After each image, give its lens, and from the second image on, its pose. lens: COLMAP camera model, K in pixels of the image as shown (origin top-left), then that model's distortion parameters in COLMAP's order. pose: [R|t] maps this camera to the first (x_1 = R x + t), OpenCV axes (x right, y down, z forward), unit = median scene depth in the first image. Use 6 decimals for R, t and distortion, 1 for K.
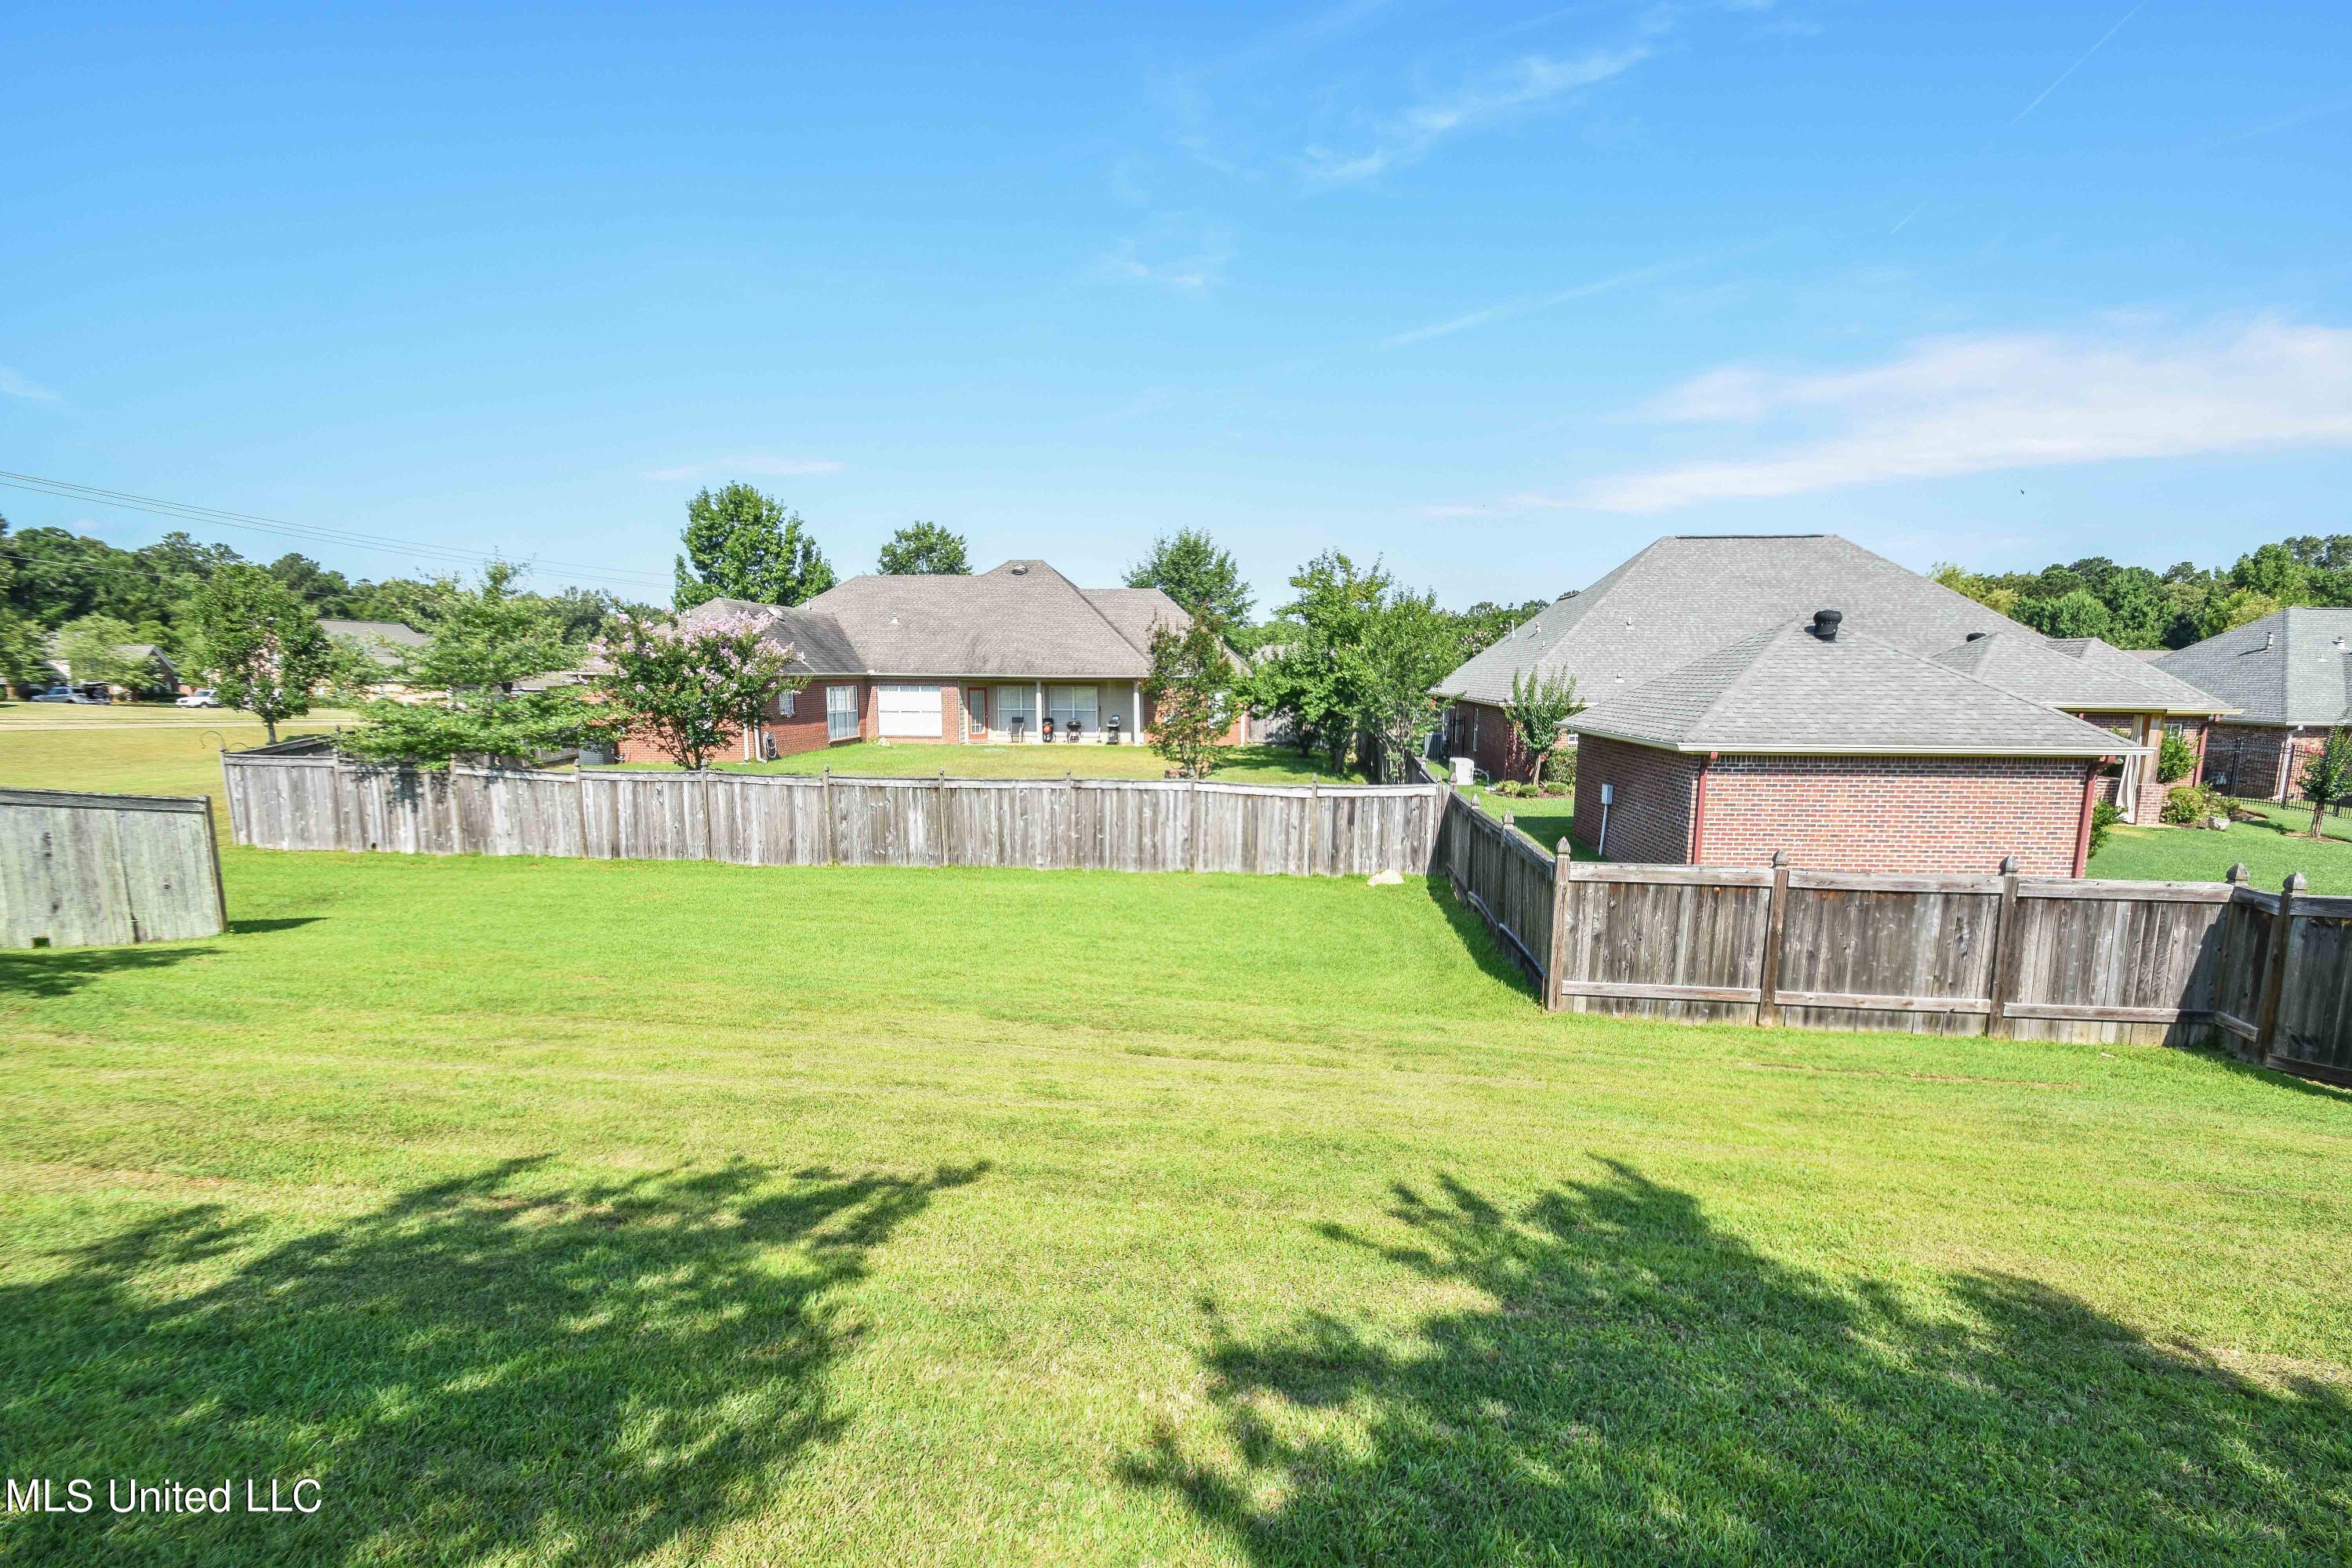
lens RADIAL K [[1064.1, 0, 1186.7], [0, 1064.1, 823.1], [0, 0, 1]] dist [-0.004530, -0.001130]
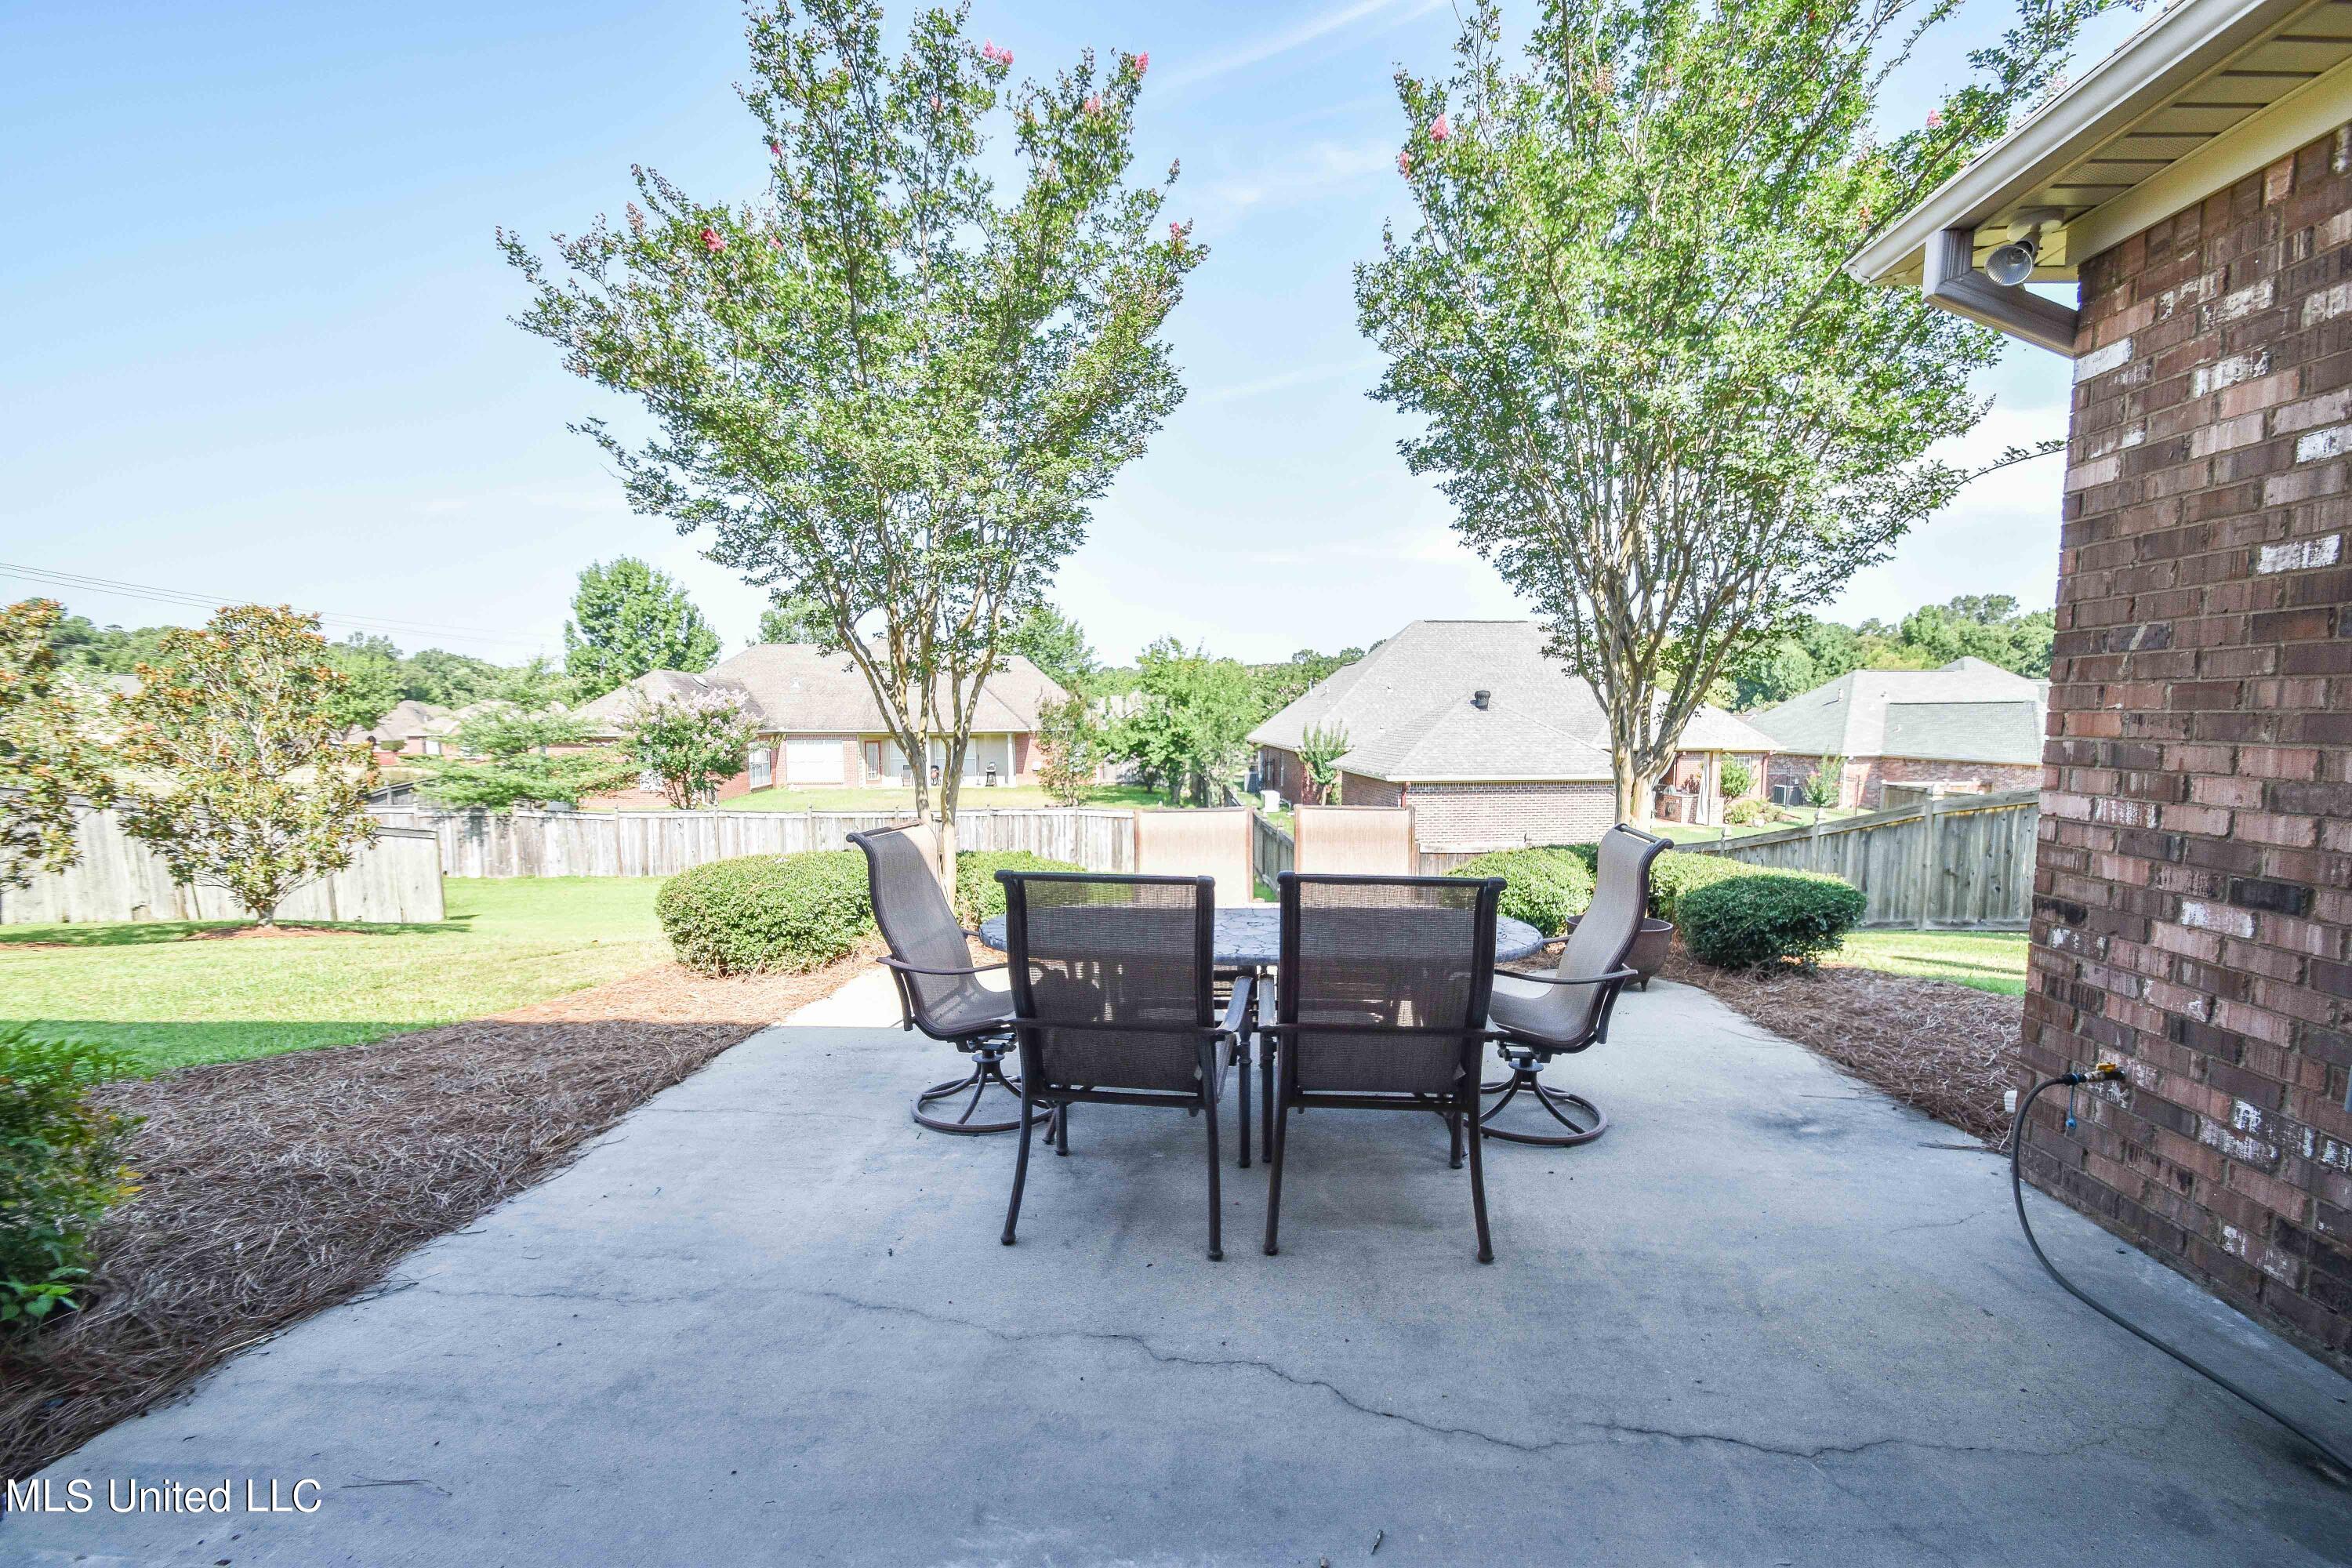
lens RADIAL K [[1064.1, 0, 1186.7], [0, 1064.1, 823.1], [0, 0, 1]] dist [-0.004530, -0.001130]
pose [[0.988110, -0.024705, 0.151754, -0.042655], [0.030649, 0.998847, -0.036958, 0.024384], [-0.150666, 0.041169, 0.987727, -0.285751]]
